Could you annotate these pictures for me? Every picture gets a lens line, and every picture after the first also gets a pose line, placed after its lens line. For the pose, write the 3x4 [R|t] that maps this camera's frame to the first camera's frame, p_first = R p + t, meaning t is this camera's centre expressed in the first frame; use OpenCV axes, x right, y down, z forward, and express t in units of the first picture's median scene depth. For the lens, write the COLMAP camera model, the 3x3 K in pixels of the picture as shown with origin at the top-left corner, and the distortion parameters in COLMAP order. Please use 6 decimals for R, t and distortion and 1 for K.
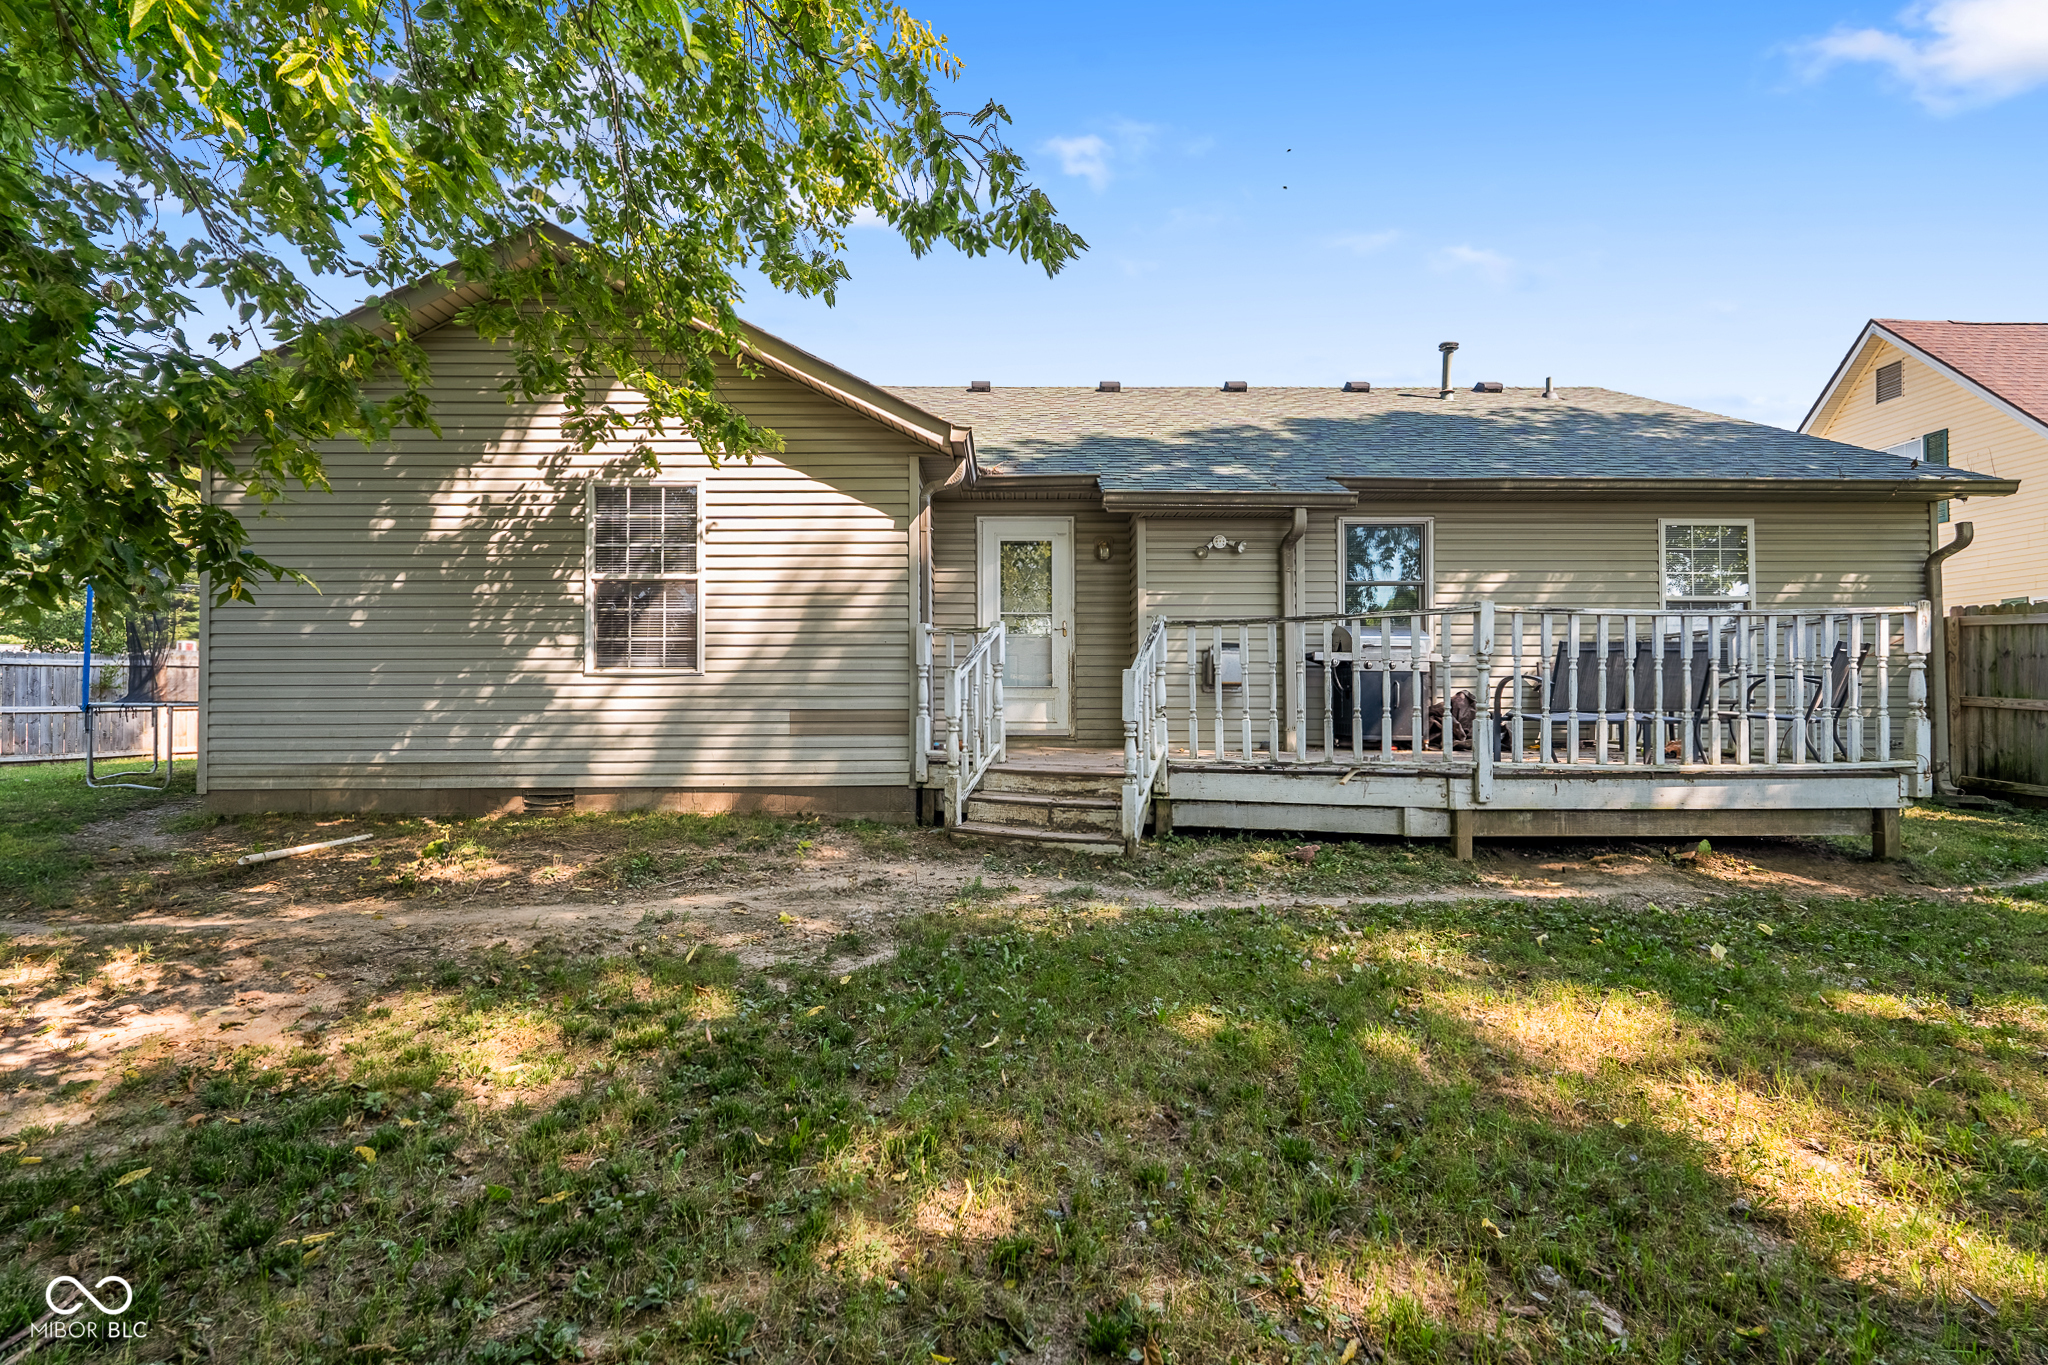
lens RADIAL K [[924.1, 0, 1023.9], [0, 924.1, 679.0], [0, 0, 1]] dist [-0.003934, 0.001061]
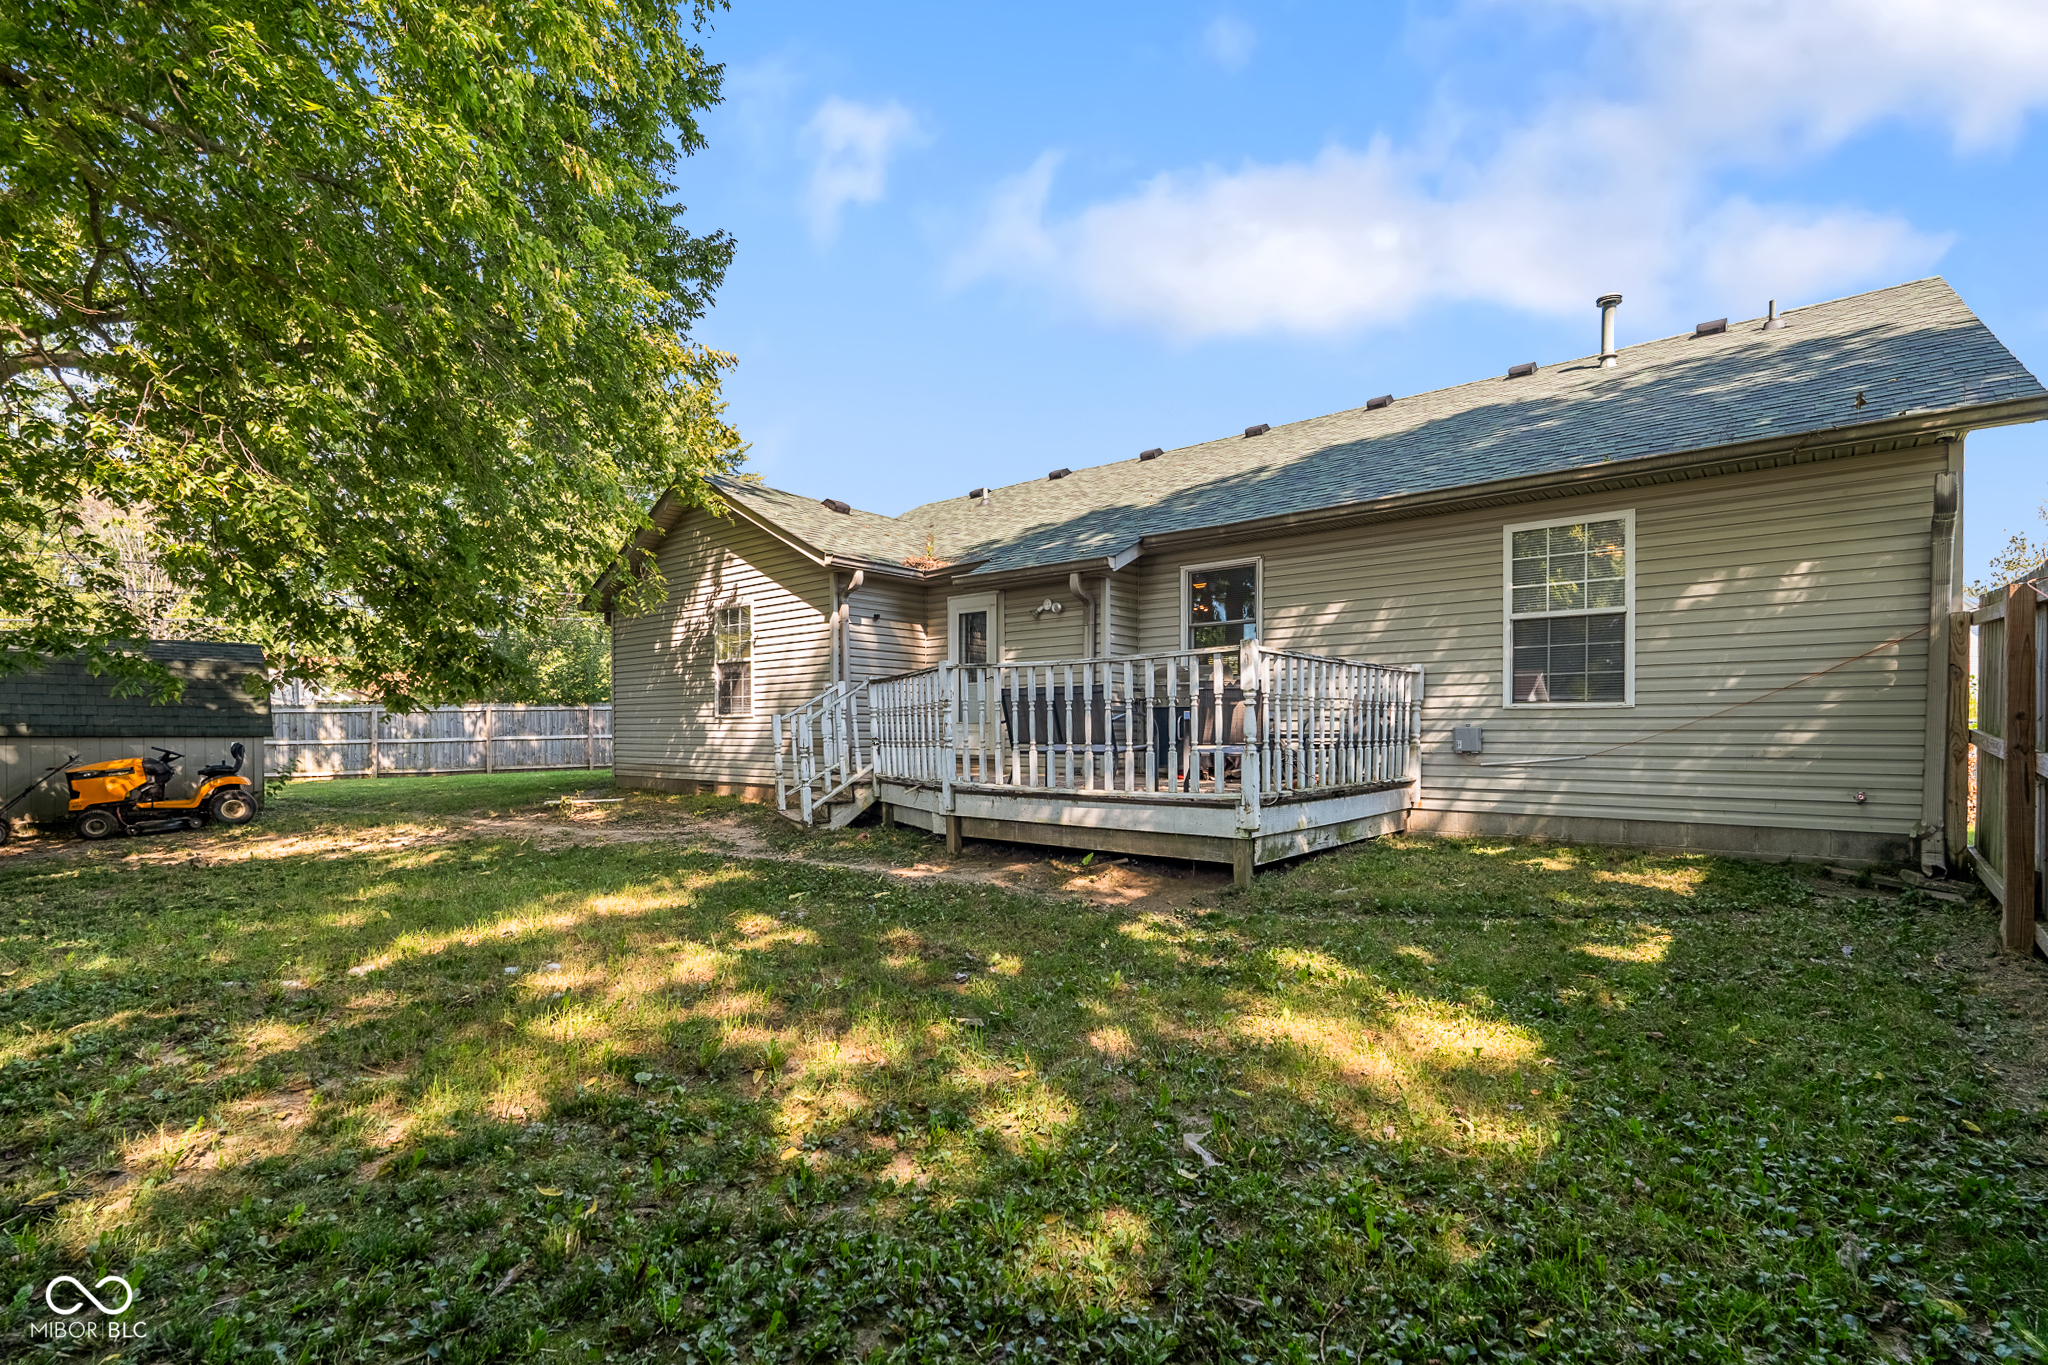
lens RADIAL K [[924.1, 0, 996.8], [0, 924.1, 758.9], [0, 0, 1]] dist [-0.003934, 0.001061]
pose [[0.762988, 0.015505, -0.646227, 1.047113], [0.018265, 0.998796, 0.045528, -0.002037], [0.646154, -0.046541, 0.761786, 0.014950]]
